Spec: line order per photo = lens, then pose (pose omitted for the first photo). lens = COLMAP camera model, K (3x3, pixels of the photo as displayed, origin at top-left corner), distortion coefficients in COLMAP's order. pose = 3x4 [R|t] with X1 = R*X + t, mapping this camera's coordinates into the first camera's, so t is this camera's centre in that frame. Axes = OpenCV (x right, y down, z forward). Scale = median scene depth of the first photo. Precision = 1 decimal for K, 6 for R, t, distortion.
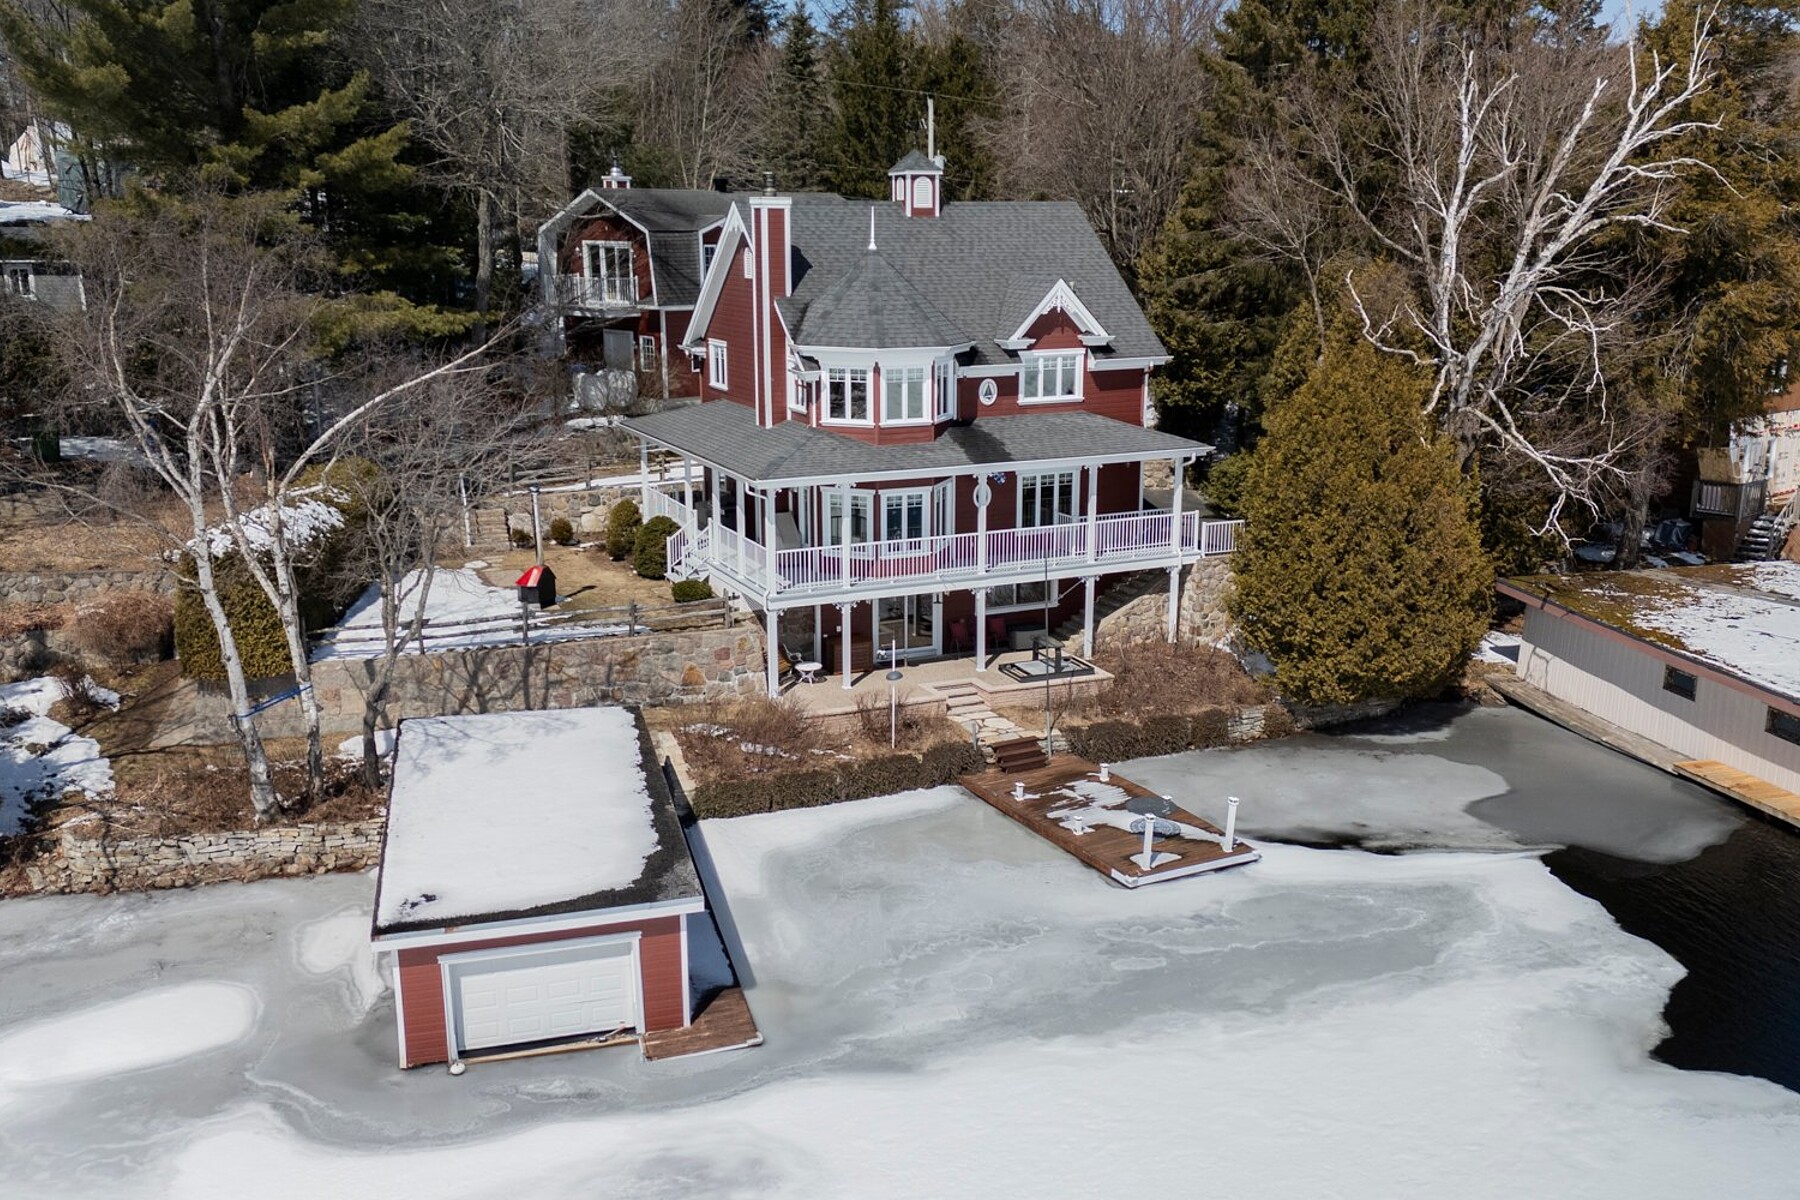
lens RADIAL K [[1520.4, 0, 909.0], [0, 1520.4, 605.1], [0, 0, 1]] dist [0.093521, -0.108712]
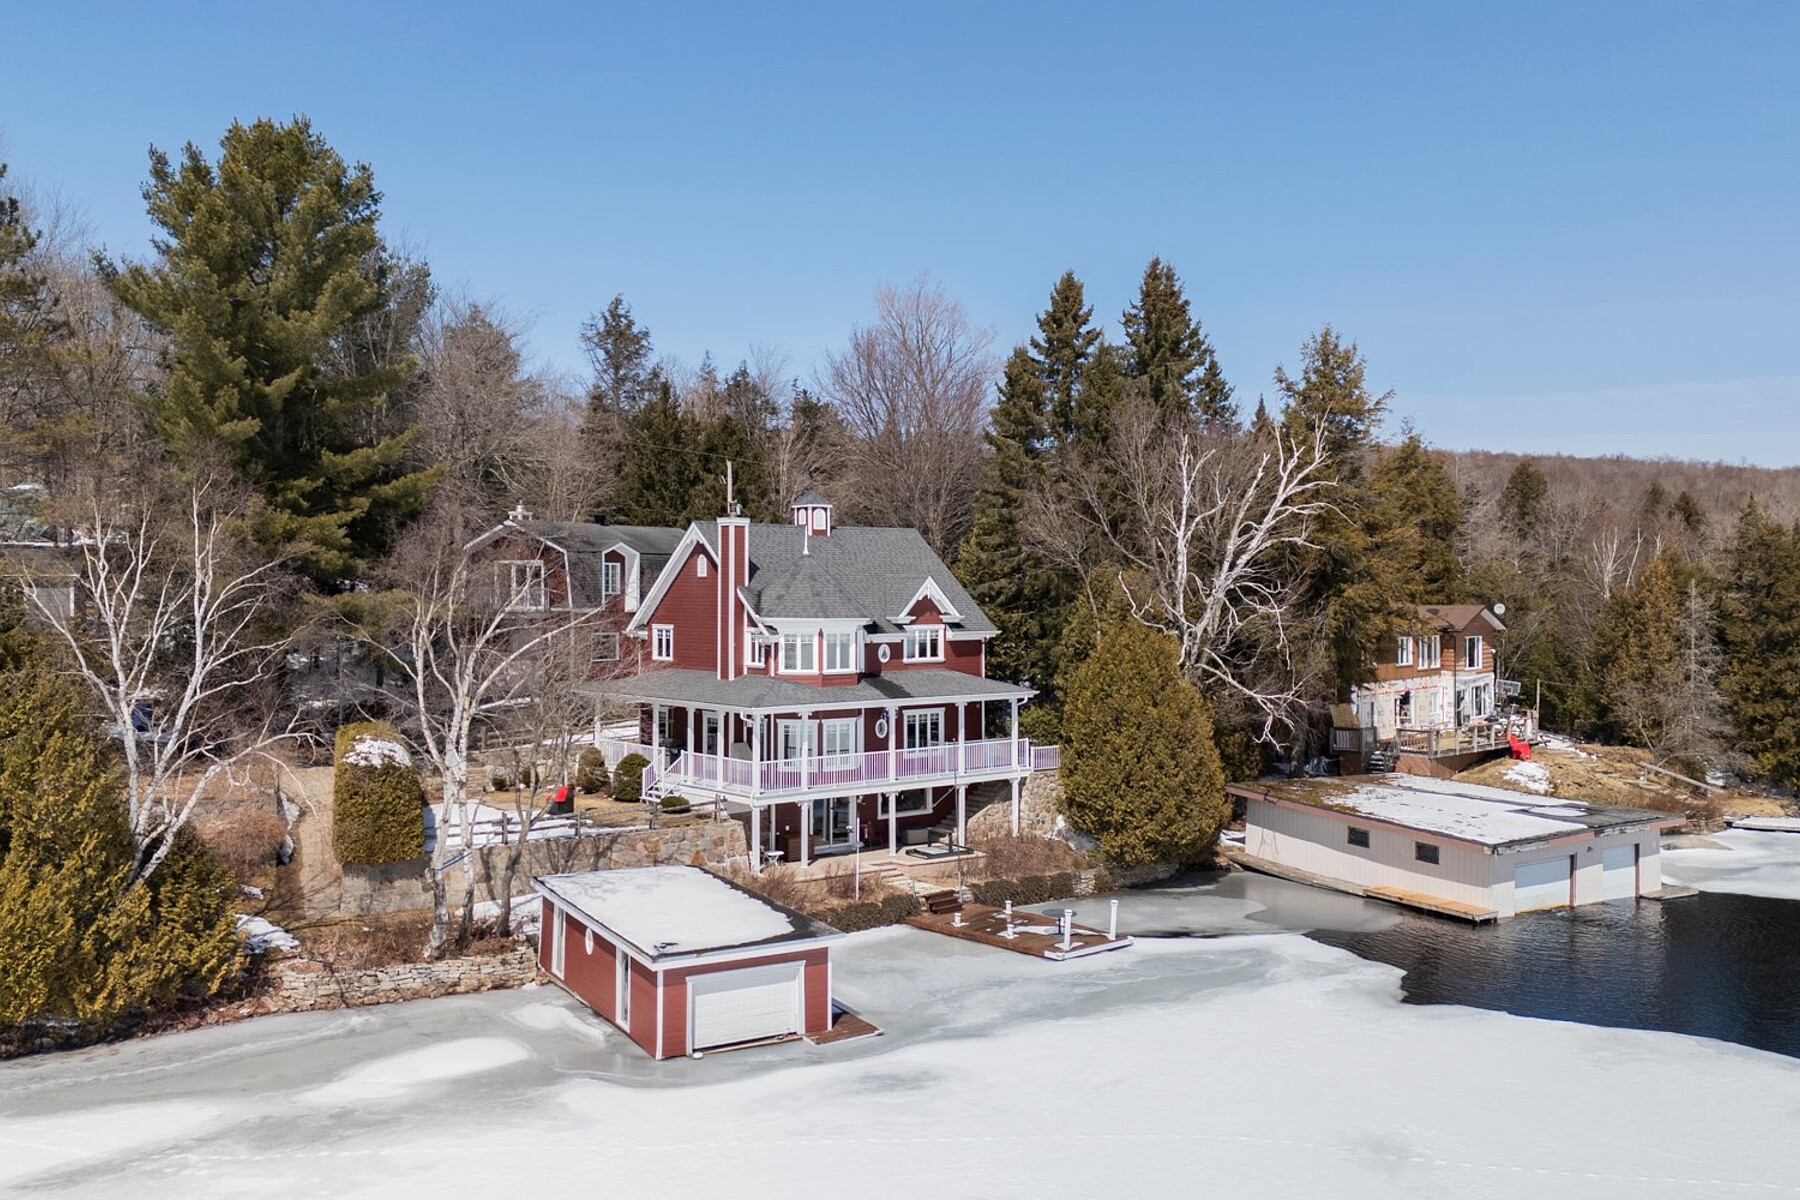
lens RADIAL K [[1520.4, 0, 897.1], [0, 1520.4, 598.7], [0, 0, 1]] dist [0.093521, -0.108712]
pose [[0.971220, -0.001148, 0.238182, -0.281676], [0.056588, 0.972469, -0.226058, 0.132740], [-0.231366, 0.233030, 0.944546, -0.346590]]
